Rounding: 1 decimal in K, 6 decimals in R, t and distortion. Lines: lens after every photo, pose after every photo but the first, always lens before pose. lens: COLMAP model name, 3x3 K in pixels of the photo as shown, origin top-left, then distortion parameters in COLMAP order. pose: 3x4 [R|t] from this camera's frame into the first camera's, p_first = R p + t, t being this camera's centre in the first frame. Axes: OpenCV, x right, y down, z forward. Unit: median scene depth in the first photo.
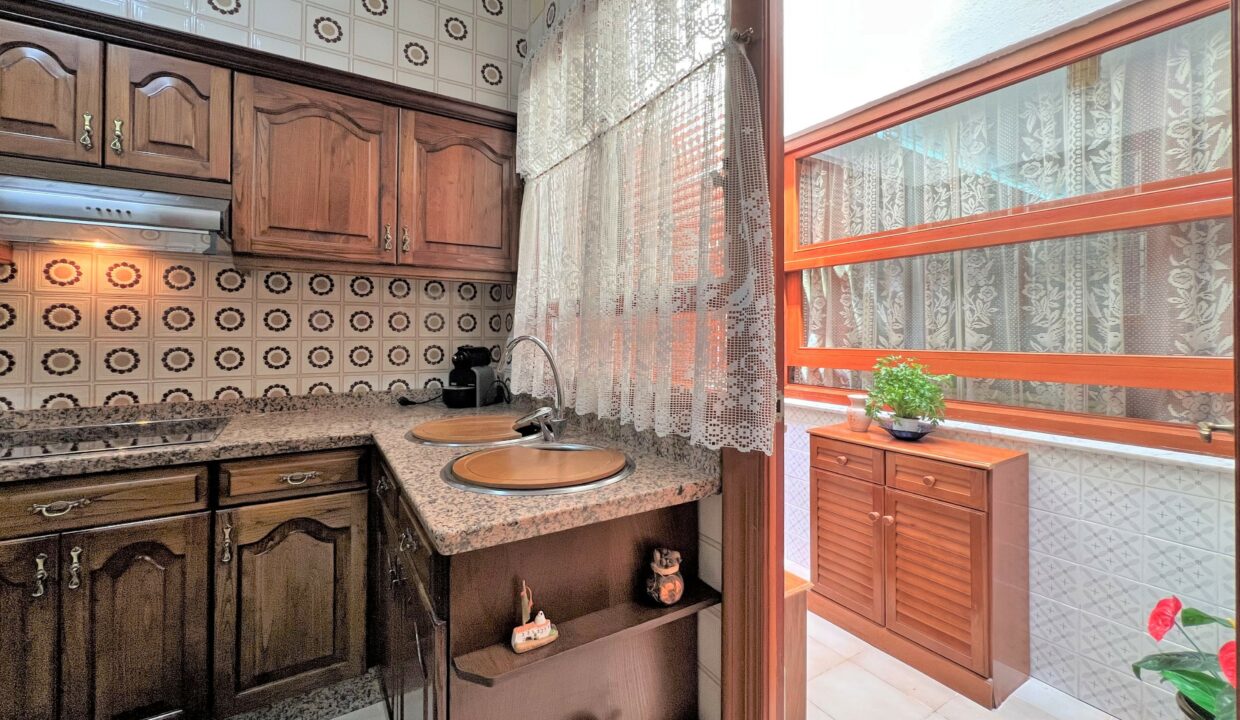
lens RADIAL K [[498.5, 0, 618.5], [0, 498.5, 326.0], [0, 0, 1]] dist [0.001142, 0.000142]
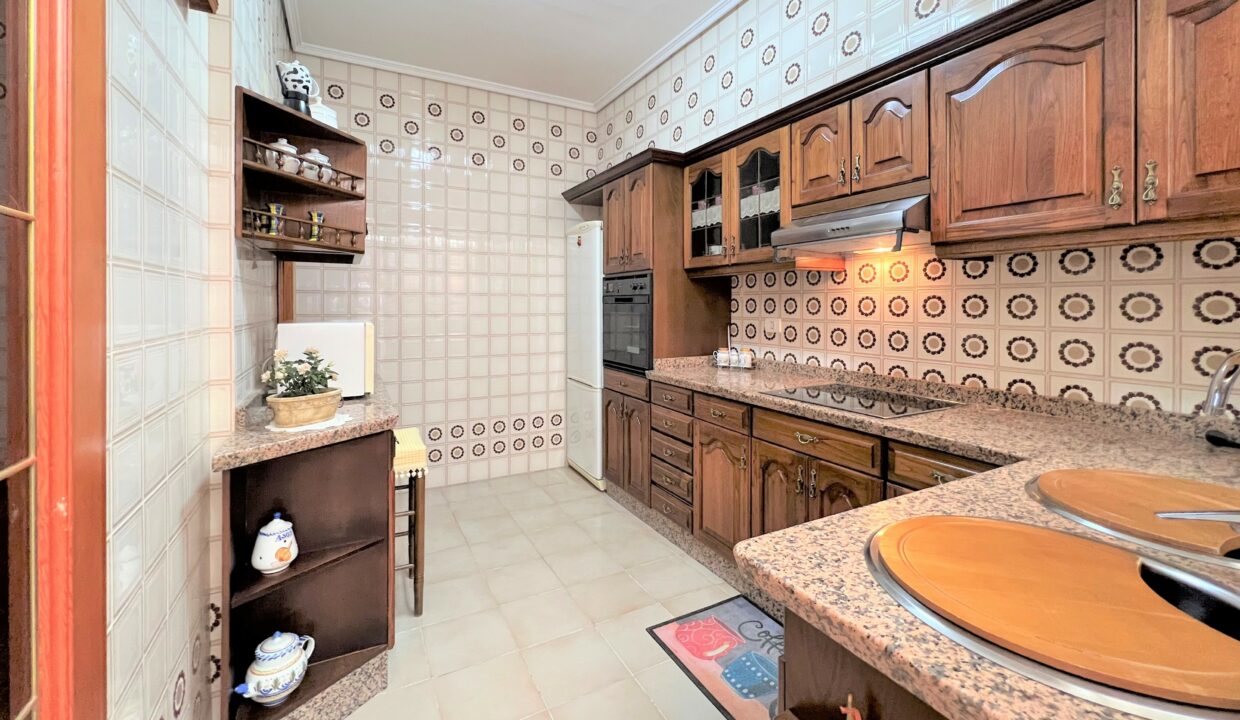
lens RADIAL K [[505.8, 0, 618.2], [0, 505.8, 306.6], [0, 0, 1]] dist [0.000459, 0.000148]
pose [[-0.062517, 0.000640, -0.998044, 0.283157], [0.012711, 0.999919, -0.000155, -0.023280], [0.997963, -0.012696, -0.062520, 0.376028]]
